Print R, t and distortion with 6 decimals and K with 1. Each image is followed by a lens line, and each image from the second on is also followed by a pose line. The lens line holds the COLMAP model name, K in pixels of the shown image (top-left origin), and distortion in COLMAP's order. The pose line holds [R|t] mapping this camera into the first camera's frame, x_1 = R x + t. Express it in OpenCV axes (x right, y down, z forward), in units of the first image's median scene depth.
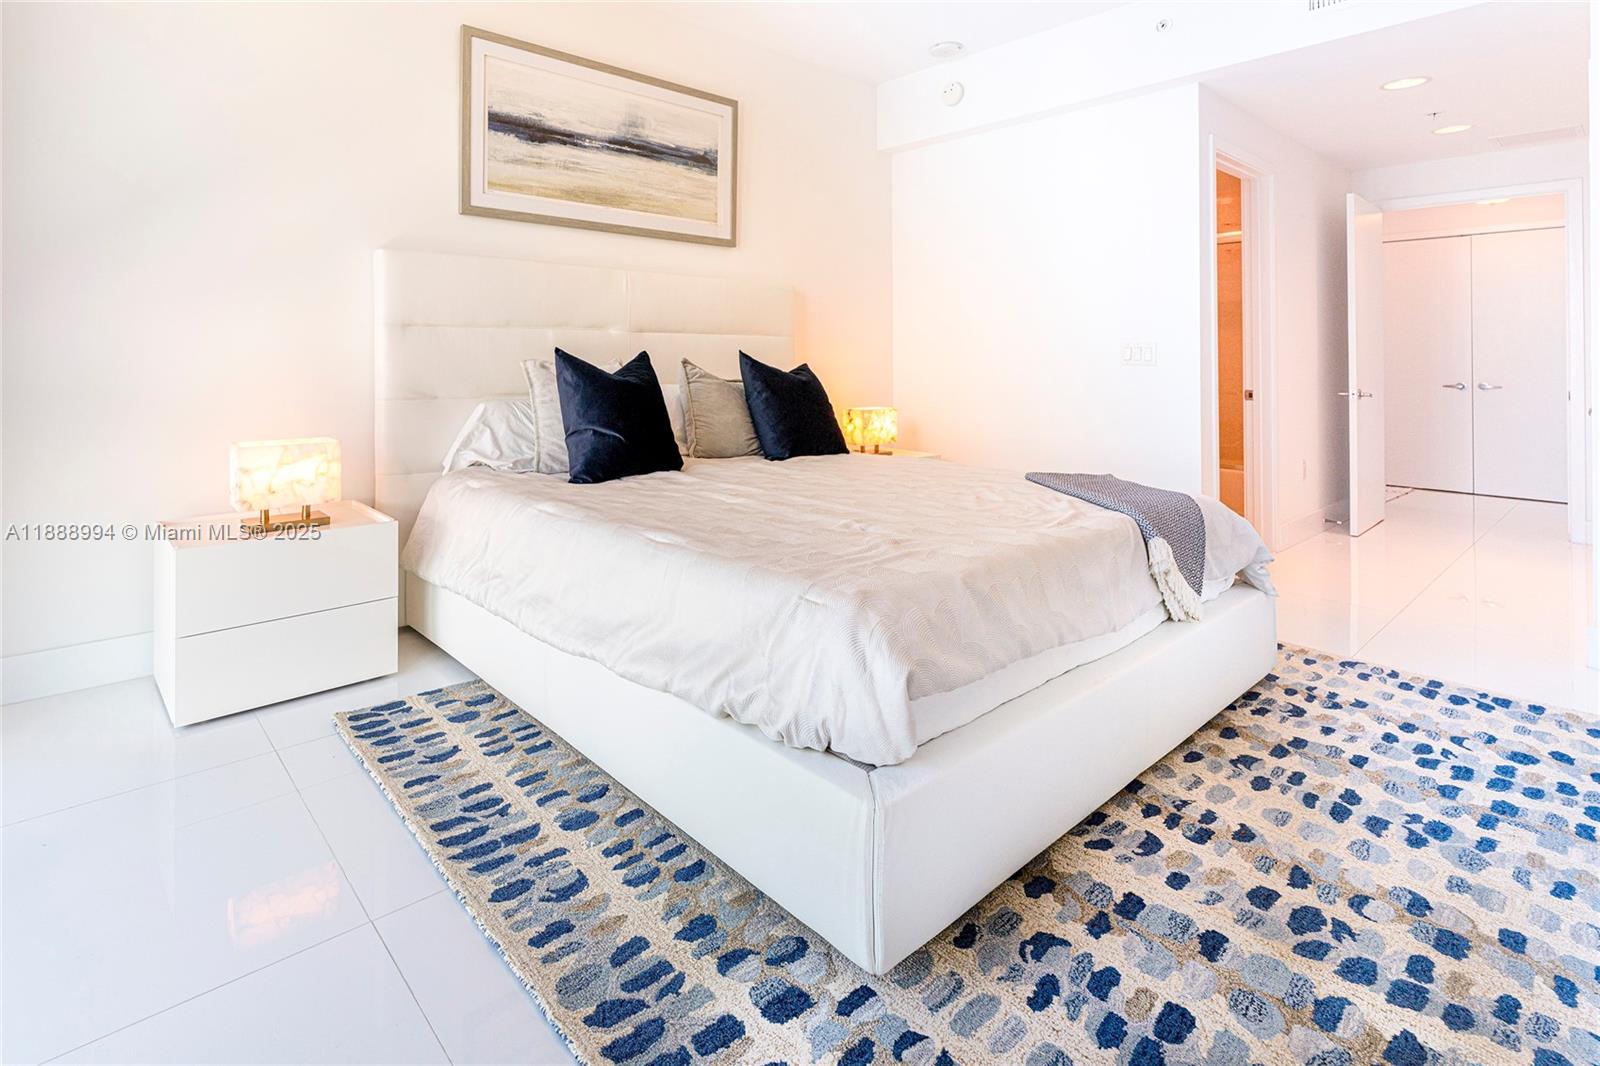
lens RADIAL K [[803.5, 0, 797.0], [0, 803.5, 439.9], [0, 0, 1]] dist [0.027301, -0.008944]
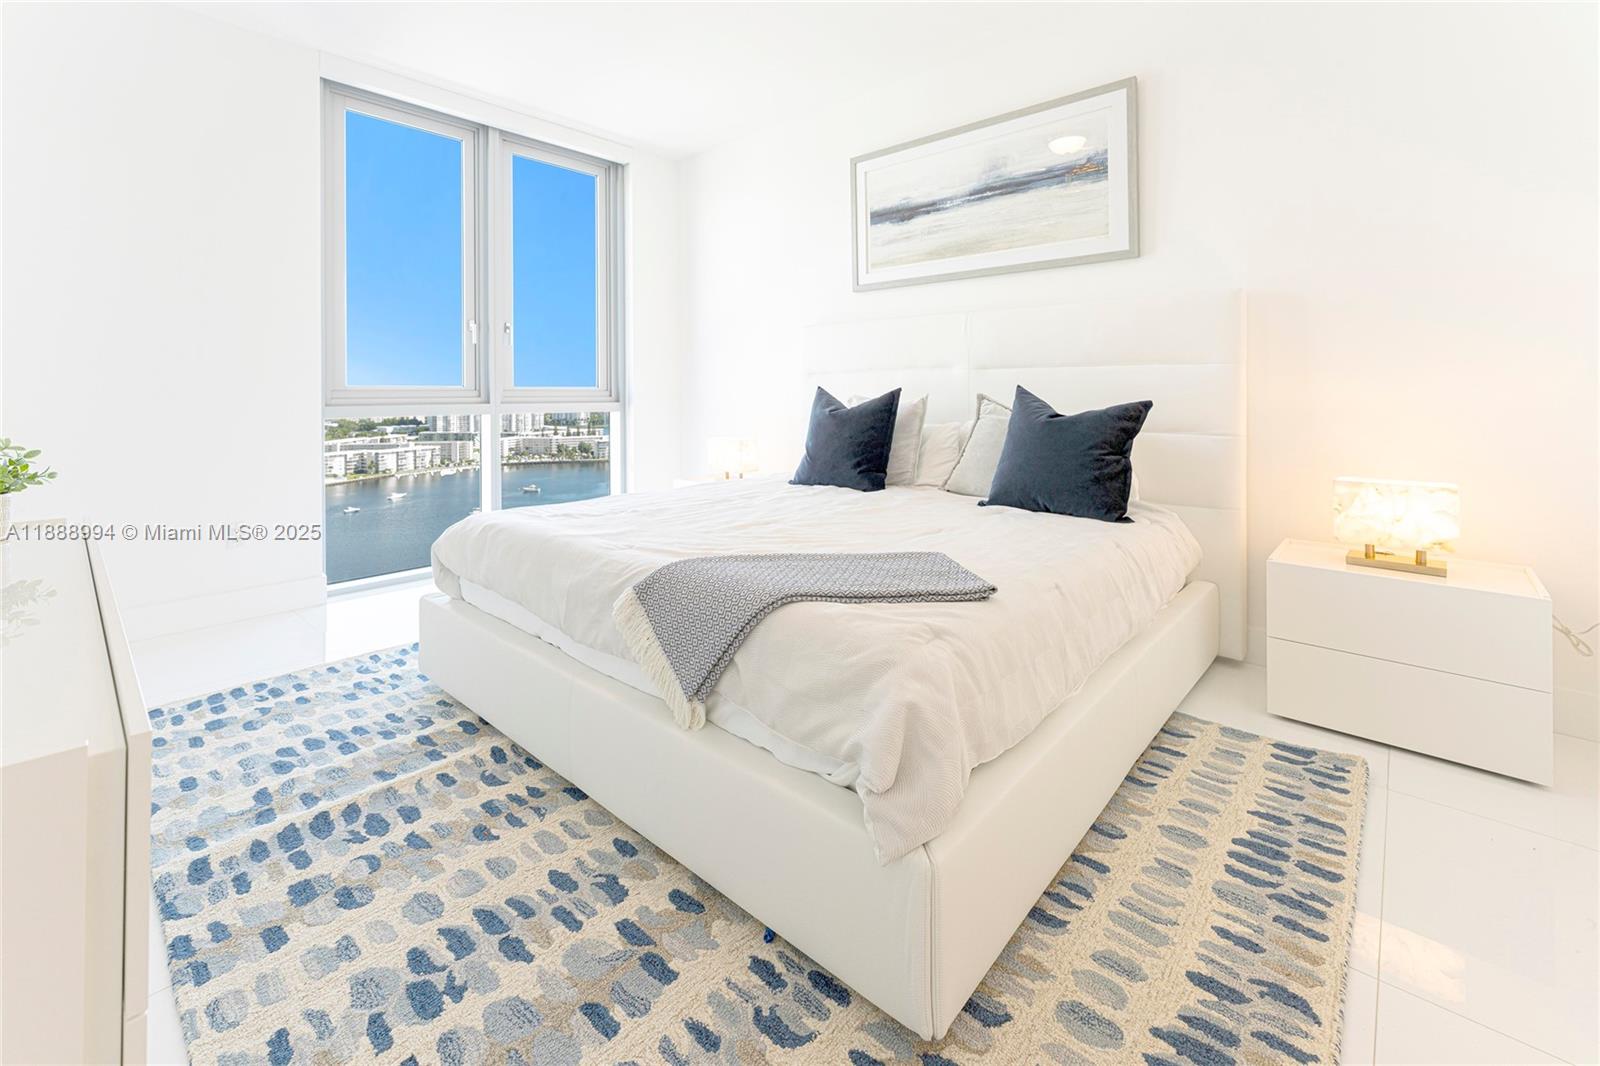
lens RADIAL K [[663.2, 0, 721.4], [0, 663.2, 528.8], [0, 0, 1]] dist [-0.008698, -0.000080]
pose [[0.038848, 0.199557, -0.979116, 1.203064], [-0.100463, 0.975671, 0.194869, -0.112922], [0.994182, 0.090795, 0.057951, 1.088981]]
